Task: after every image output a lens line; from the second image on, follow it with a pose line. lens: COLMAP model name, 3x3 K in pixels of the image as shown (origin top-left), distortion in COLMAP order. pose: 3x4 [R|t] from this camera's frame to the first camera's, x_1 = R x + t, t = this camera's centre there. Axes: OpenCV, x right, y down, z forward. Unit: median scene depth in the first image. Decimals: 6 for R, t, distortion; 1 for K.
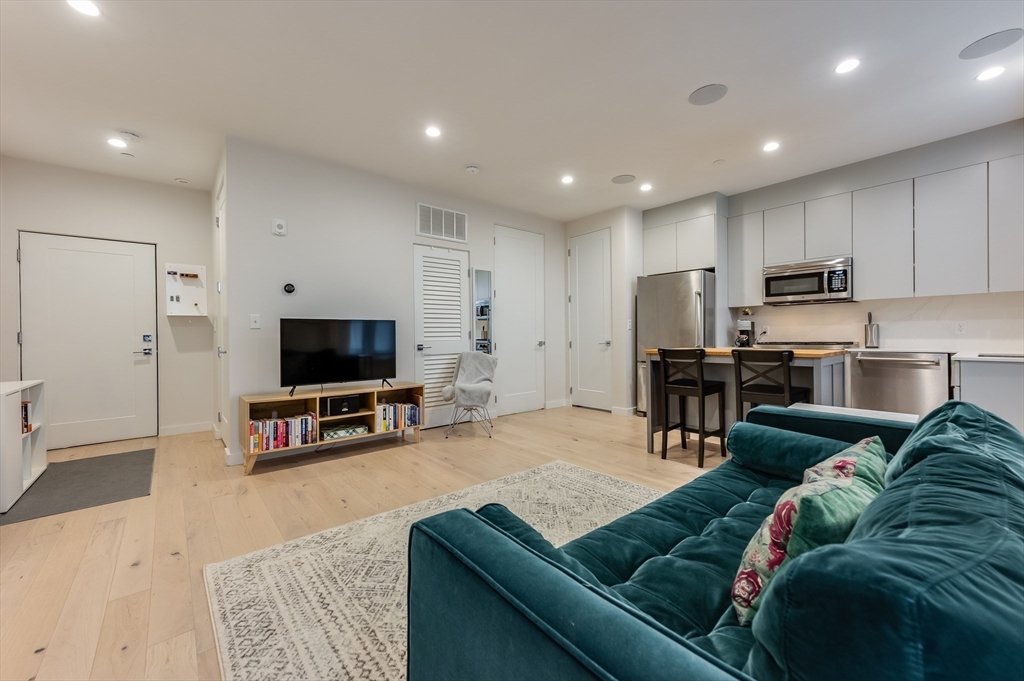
lens RADIAL K [[411.9, 0, 506.8], [0, 411.9, 333.1], [0, 0, 1]] dist [-0.000871, -0.000072]
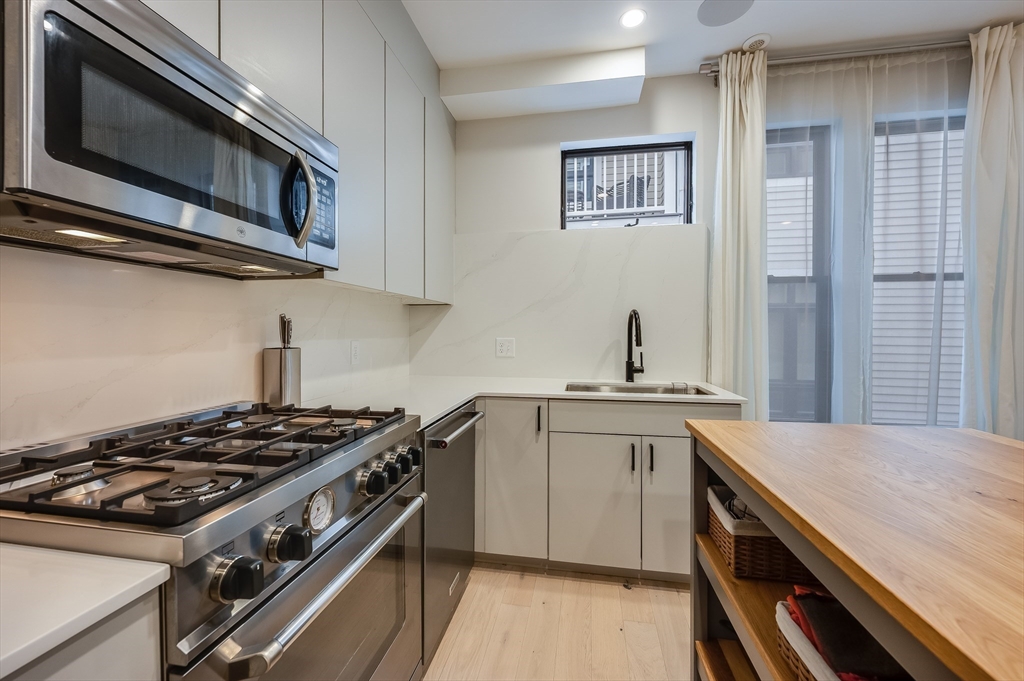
lens RADIAL K [[411.9, 0, 506.8], [0, 411.9, 333.1], [0, 0, 1]] dist [-0.000871, -0.000072]
pose [[-0.635194, 0.005590, 0.772332, 0.462433], [0.000659, 0.999977, -0.006696, -0.031345], [-0.772352, -0.003744, -0.635184, 1.043674]]
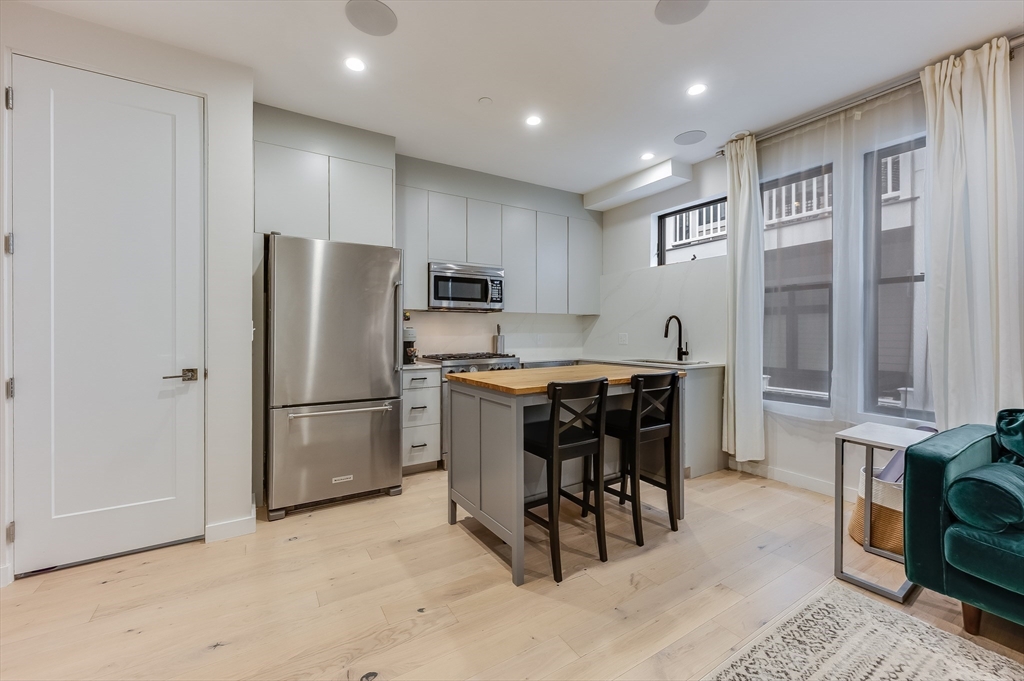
lens RADIAL K [[411.9, 0, 506.8], [0, 411.9, 333.1], [0, 0, 1]] dist [-0.000871, -0.000072]
pose [[0.143210, 0.008923, 0.989652, -0.146864], [-0.004060, 0.999956, -0.008428, -0.018584], [-0.989684, -0.002811, 0.143240, 0.801919]]
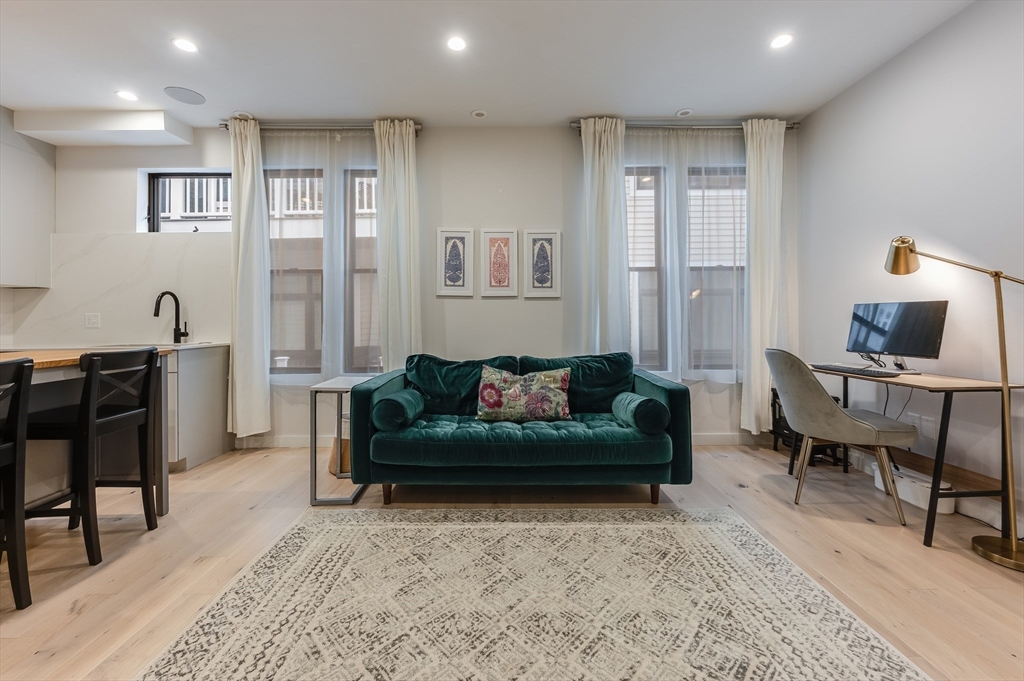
lens RADIAL K [[416.2, 0, 512.0], [0, 416.2, 316.5], [0, 0, 1]] dist [-0.000999, -0.000145]
pose [[-0.776048, 0.023099, 0.630251, -0.207713], [0.016162, 0.999729, -0.016741, 0.004769], [-0.630467, -0.002806, -0.776211, 0.772196]]
